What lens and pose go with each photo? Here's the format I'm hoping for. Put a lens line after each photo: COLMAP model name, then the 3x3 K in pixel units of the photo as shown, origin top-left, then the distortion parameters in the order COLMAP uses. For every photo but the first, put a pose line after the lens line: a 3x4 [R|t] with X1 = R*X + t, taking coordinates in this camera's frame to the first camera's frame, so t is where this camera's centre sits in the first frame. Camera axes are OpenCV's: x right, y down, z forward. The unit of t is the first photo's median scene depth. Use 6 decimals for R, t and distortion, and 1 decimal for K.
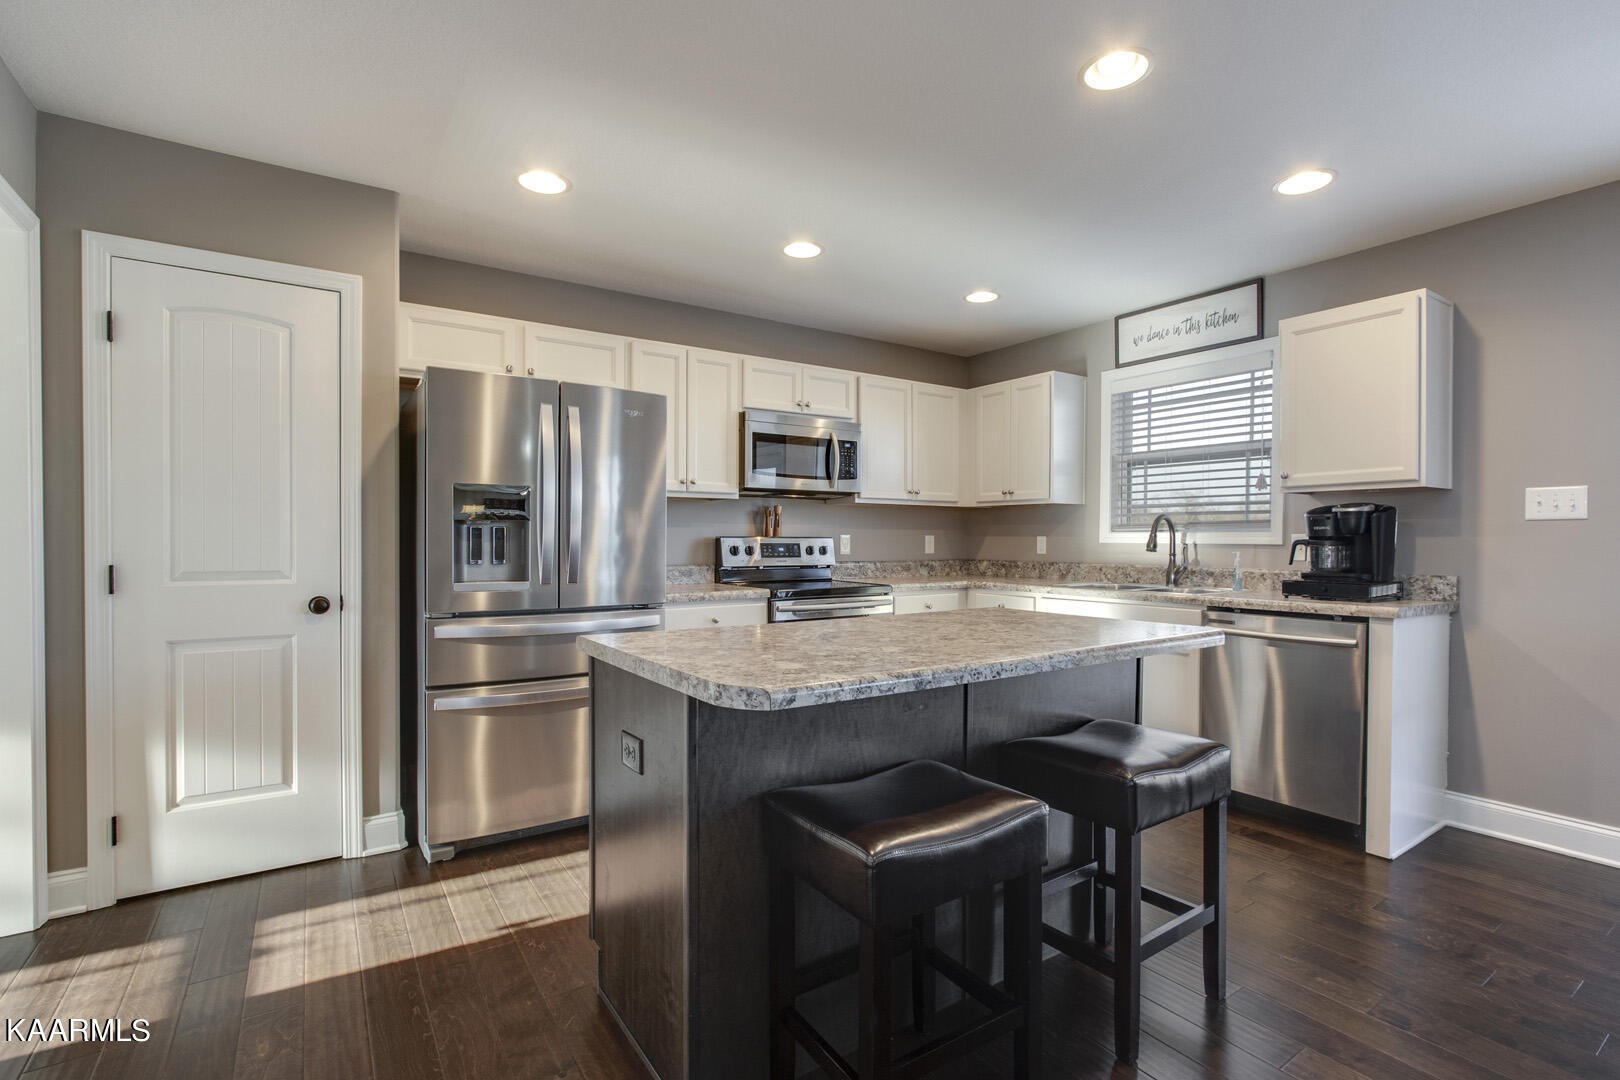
lens RADIAL K [[754.2, 0, 813.6], [0, 754.2, 542.1], [0, 0, 1]] dist [-0.011755, 0.002034]
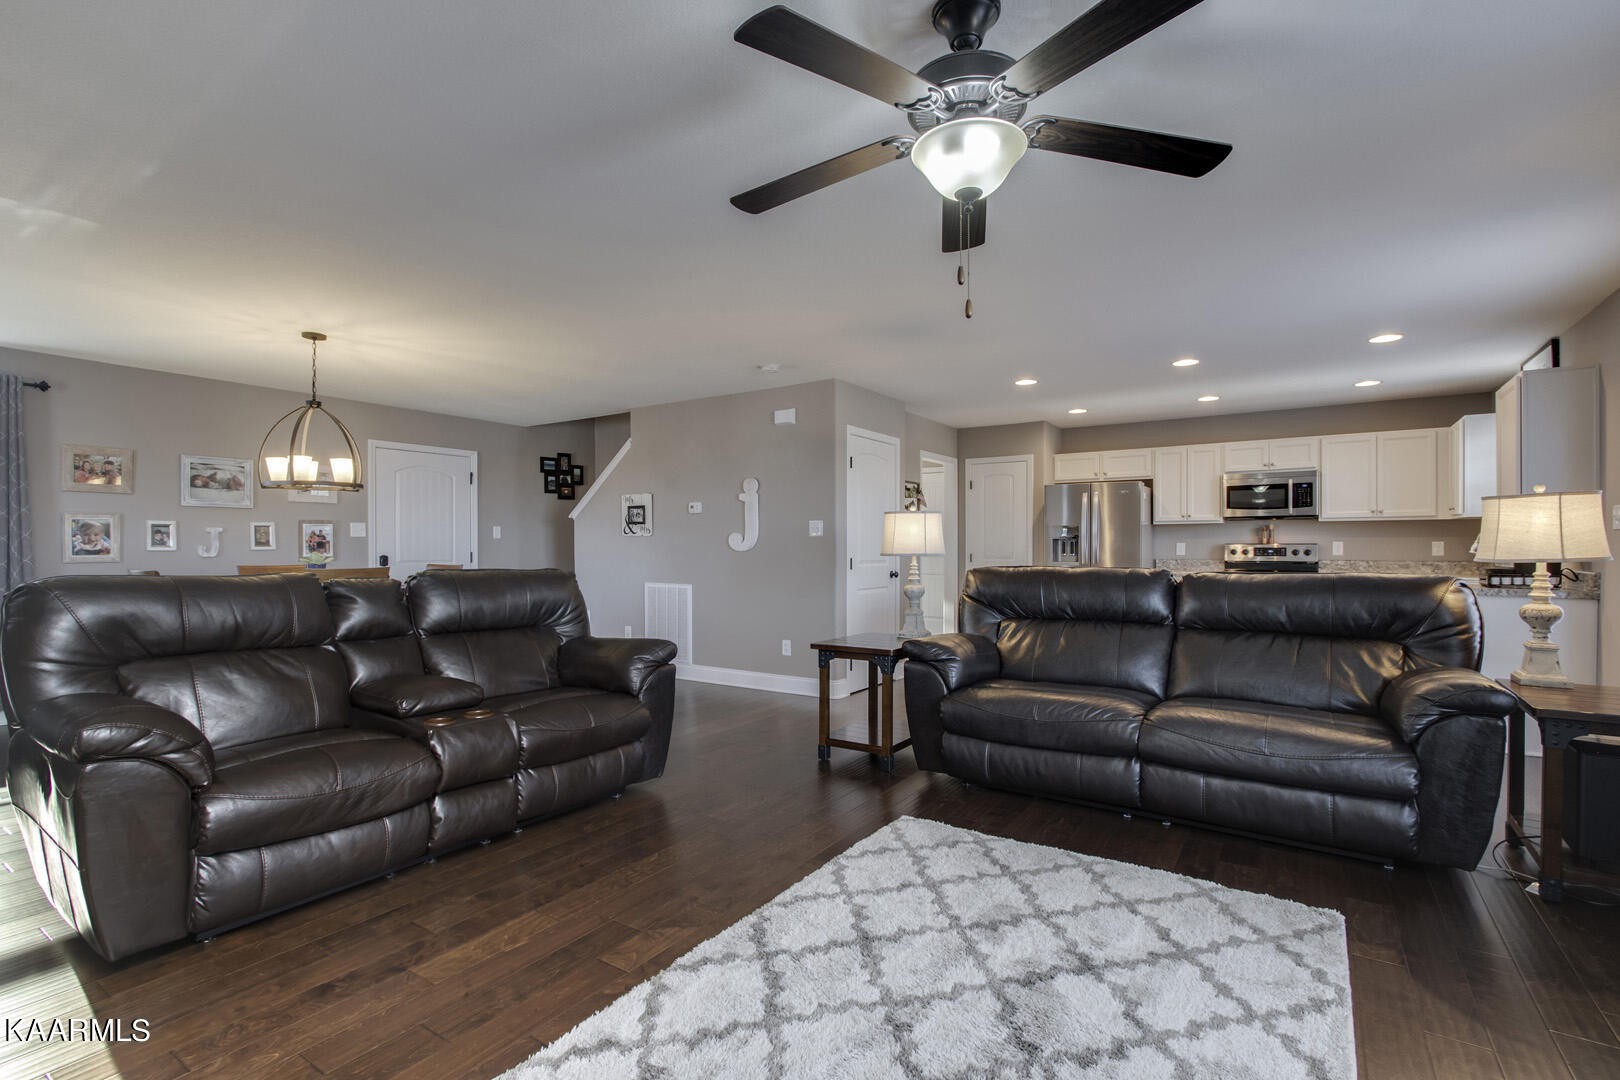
lens RADIAL K [[754.2, 0, 812.4], [0, 754.2, 544.1], [0, 0, 1]] dist [-0.011755, 0.002034]
pose [[0.380102, -0.004574, -0.924933, 1.371954], [0.000261, 0.999988, -0.004838, 0.001971], [0.924945, 0.001598, 0.380098, -0.685106]]
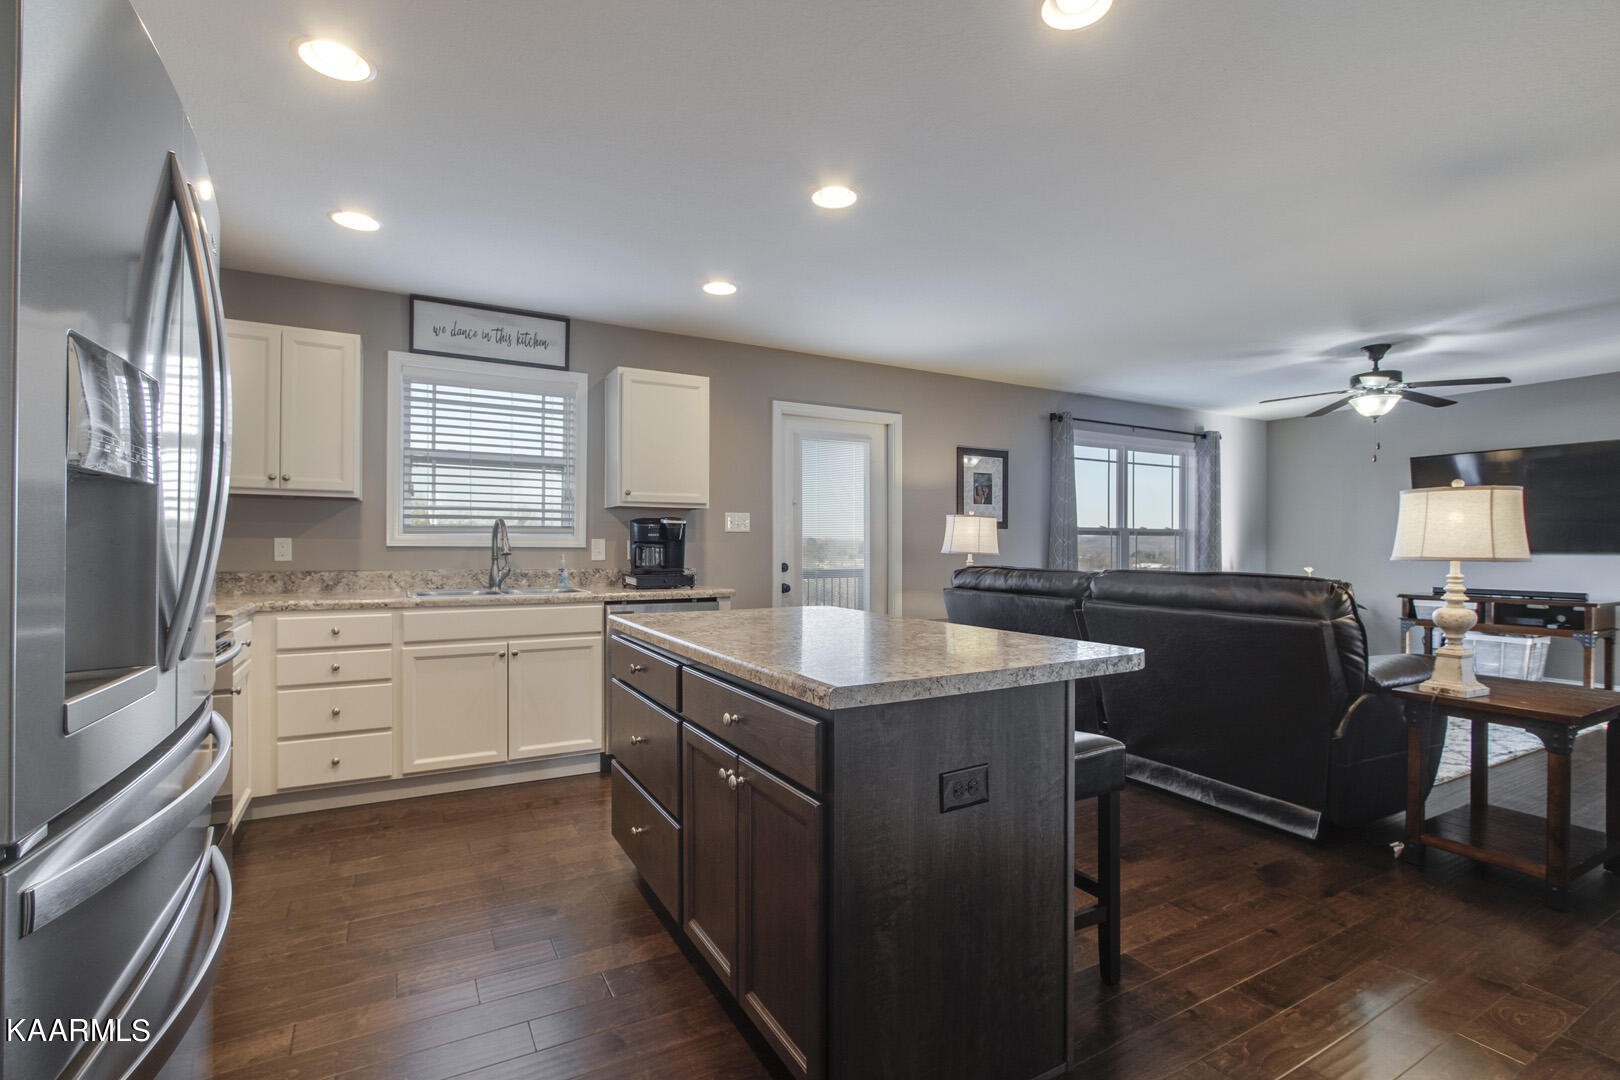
lens RADIAL K [[754.2, 0, 818.6], [0, 754.2, 547.1], [0, 0, 1]] dist [-0.011755, 0.002034]
pose [[0.067654, -0.000404, 0.997709, -0.569326], [0.000809, 1.000000, 0.000350, 0.002467], [-0.997708, 0.000783, 0.067655, 0.559764]]
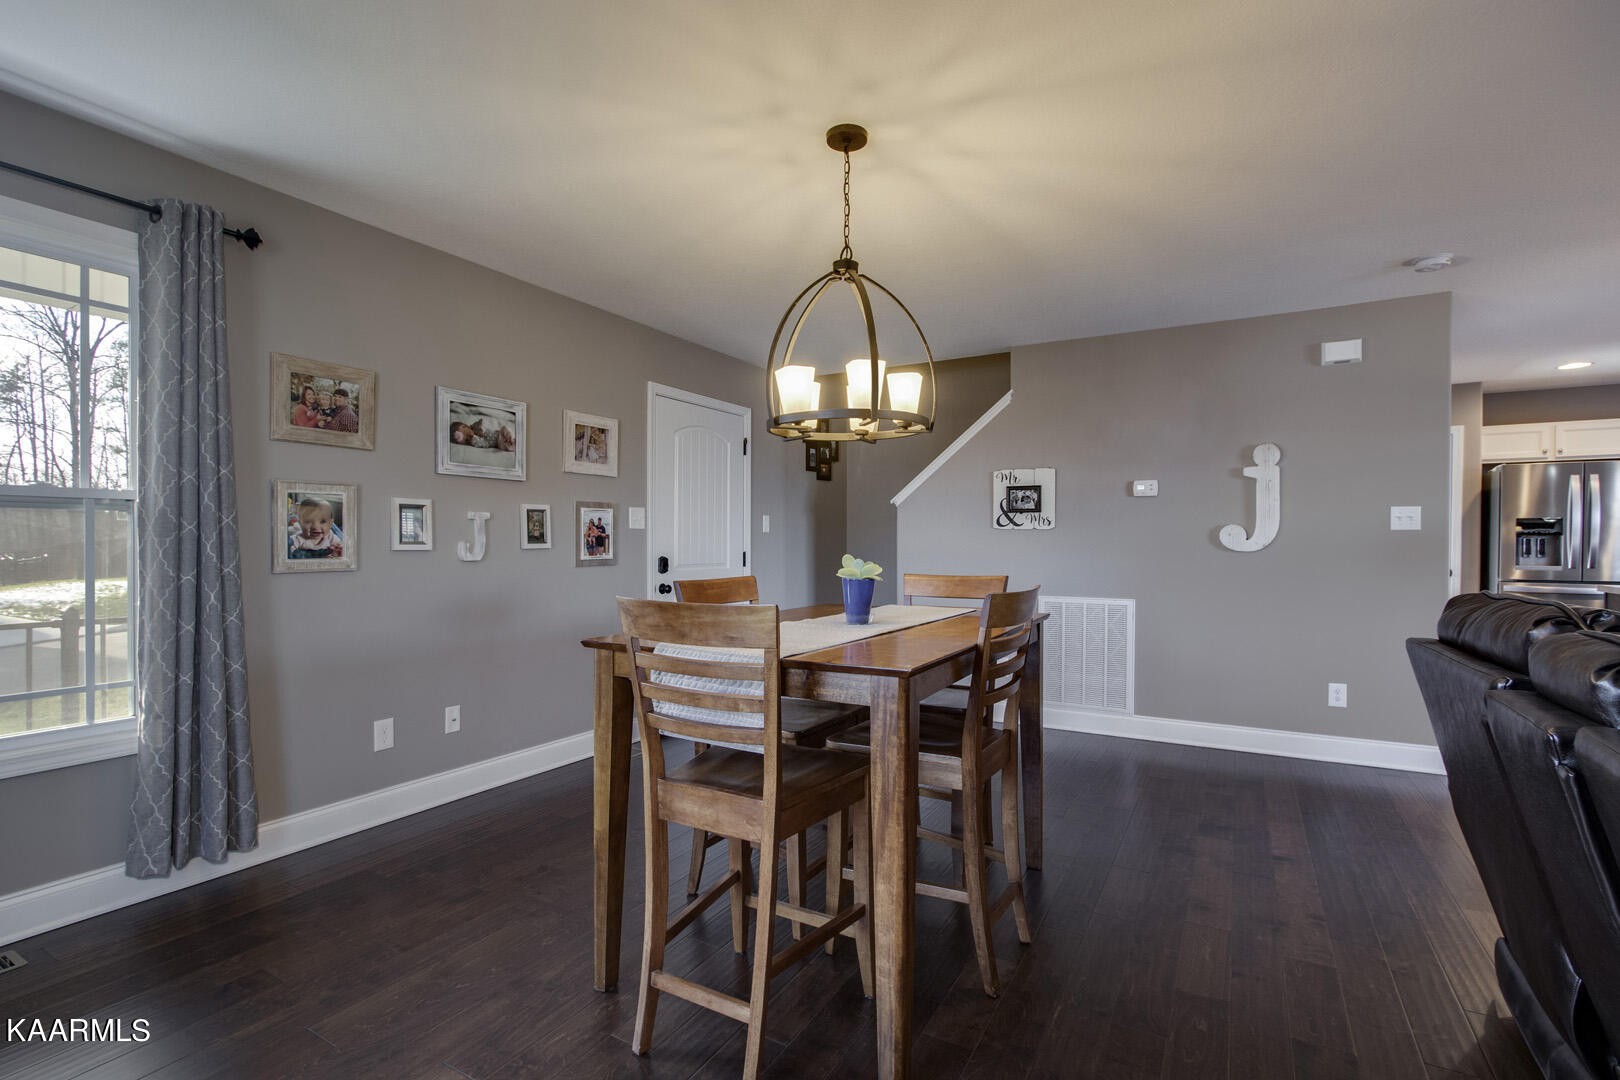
lens RADIAL K [[754.2, 0, 806.1], [0, 754.2, 547.7], [0, 0, 1]] dist [-0.011755, 0.002034]
pose [[0.441427, 0.003990, -0.897288, 0.409757], [-0.001736, 0.999992, 0.003593, 0.000467], [0.897296, -0.000028, 0.441430, -1.341168]]
